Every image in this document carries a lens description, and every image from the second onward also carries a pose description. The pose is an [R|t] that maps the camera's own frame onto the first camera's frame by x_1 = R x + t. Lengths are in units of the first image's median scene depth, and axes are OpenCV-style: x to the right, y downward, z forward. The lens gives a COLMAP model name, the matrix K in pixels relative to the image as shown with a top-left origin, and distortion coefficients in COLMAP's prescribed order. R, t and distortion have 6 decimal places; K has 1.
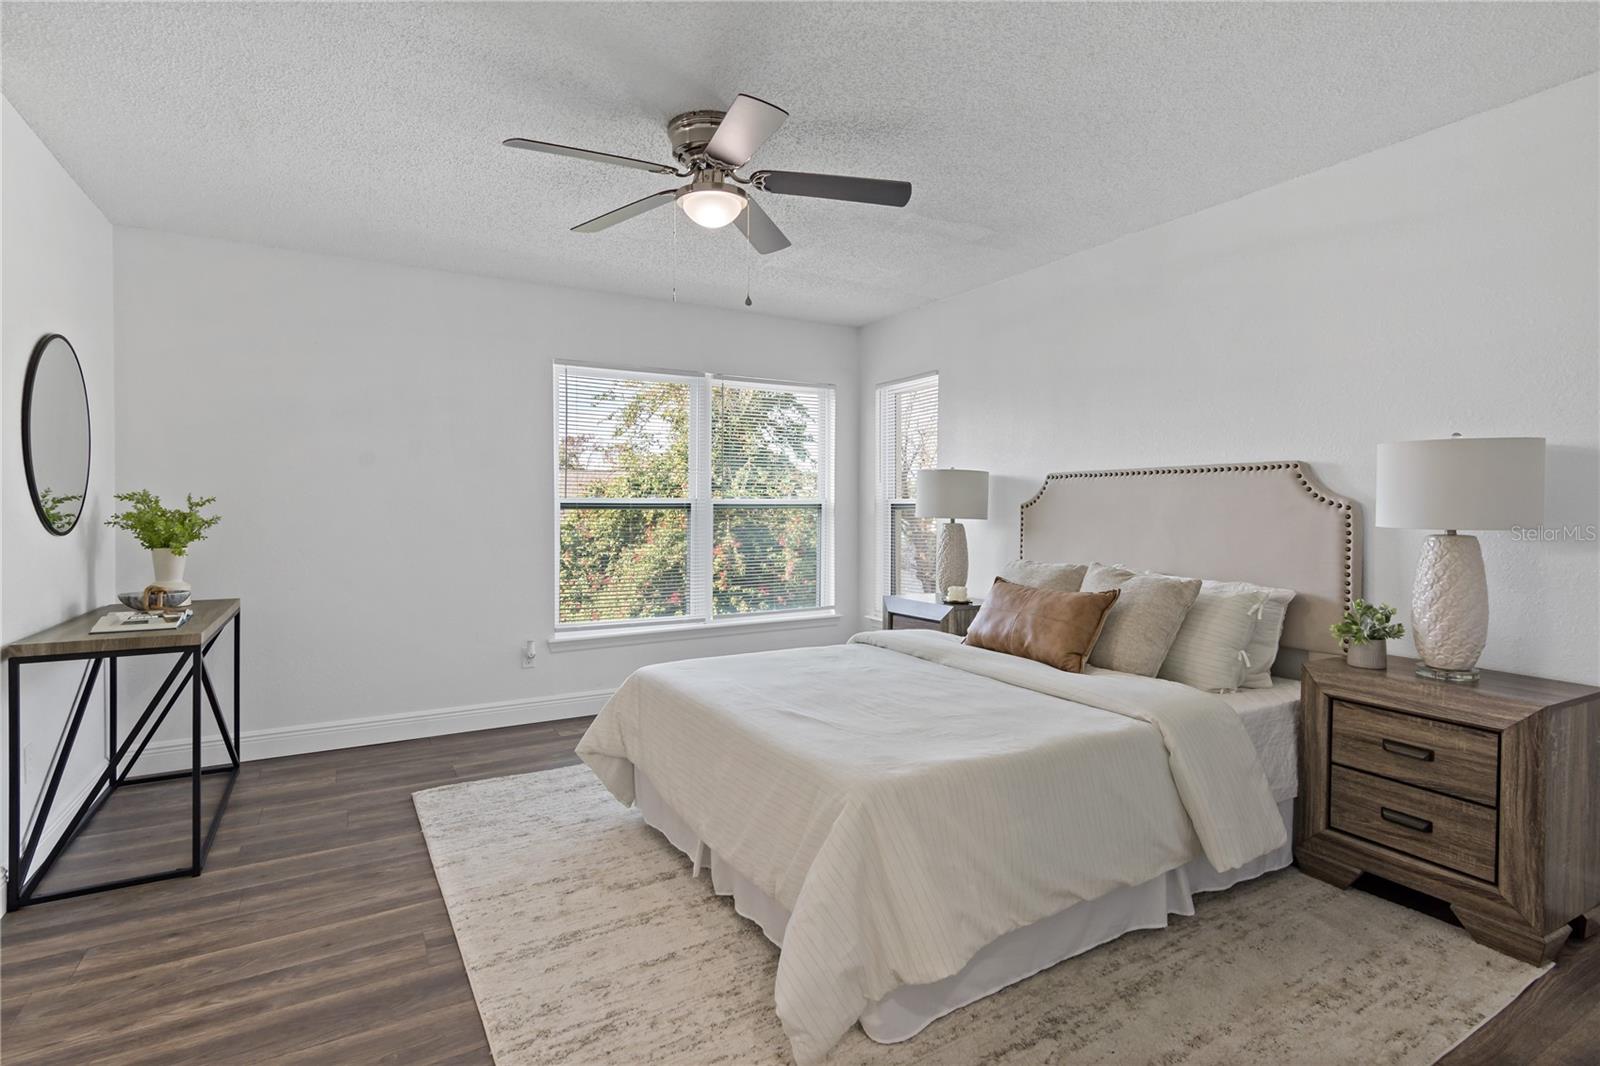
lens RADIAL K [[795.4, 0, 809.8], [0, 795.4, 519.3], [0, 0, 1]] dist [-0.002555, 0.002717]
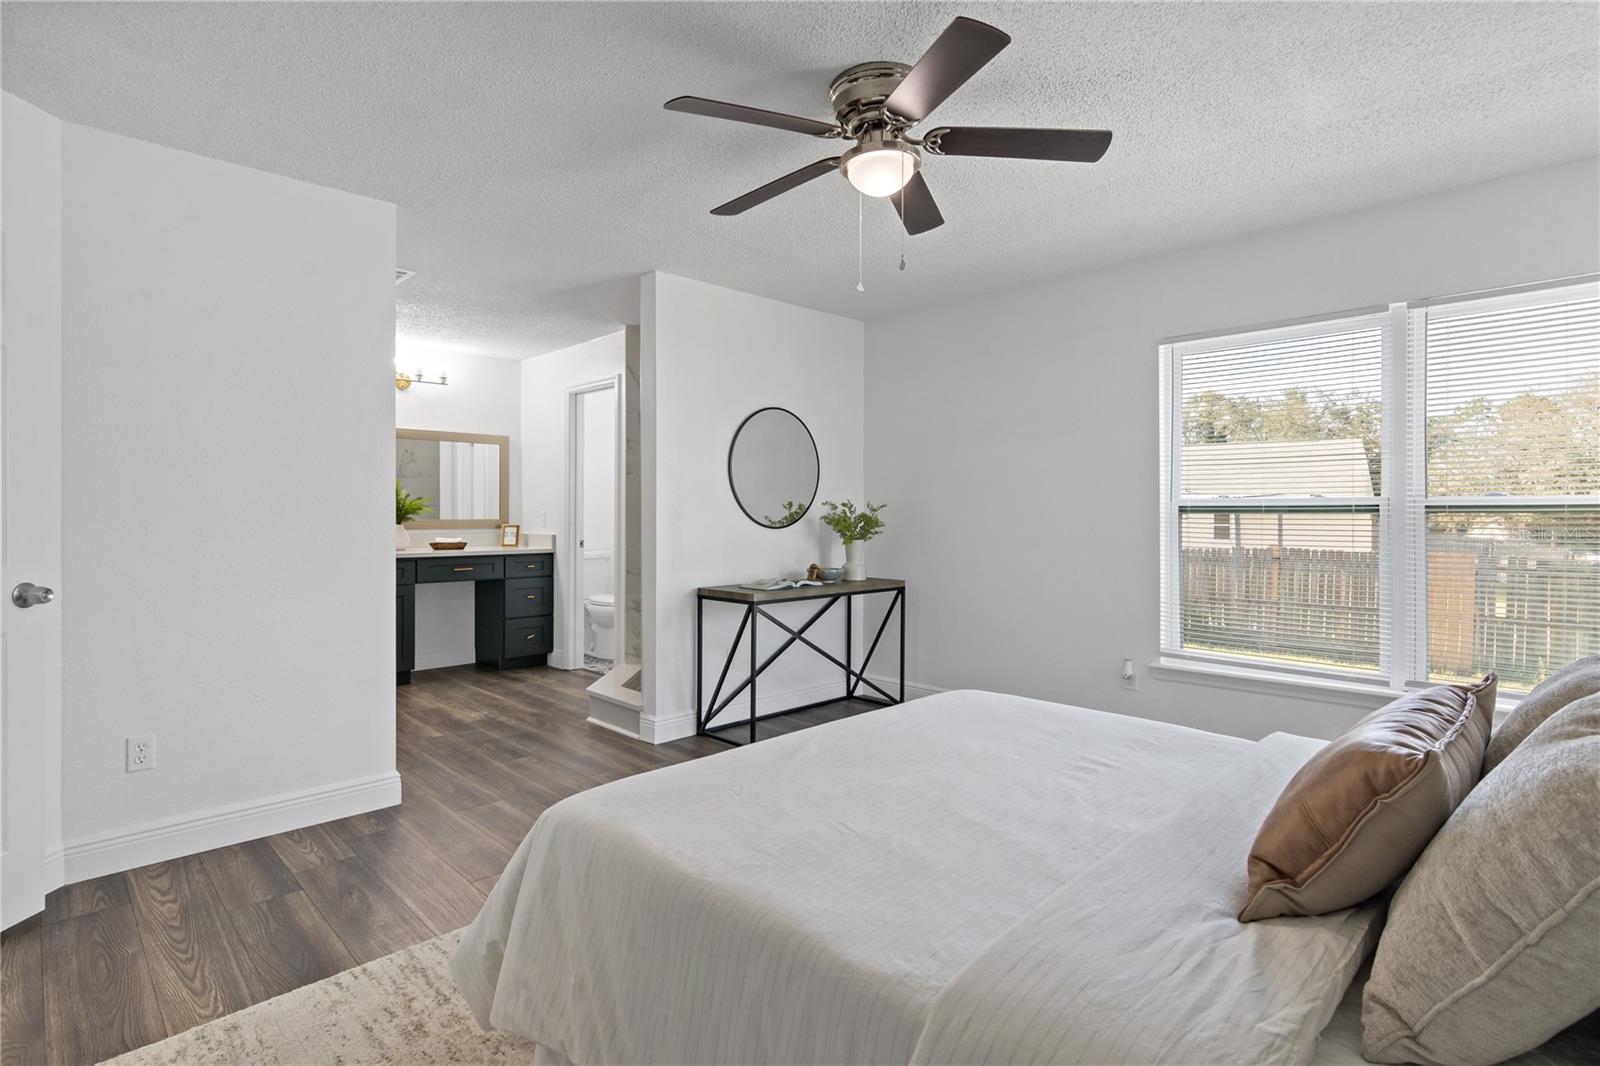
lens RADIAL K [[795.4, 0, 810.0], [0, 795.4, 522.6], [0, 0, 1]] dist [-0.002555, 0.002717]
pose [[0.244770, 0.012203, -0.969504, 0.631400], [-0.012724, 0.999875, 0.009373, -0.008535], [0.969498, 0.010042, 0.244895, 0.623569]]
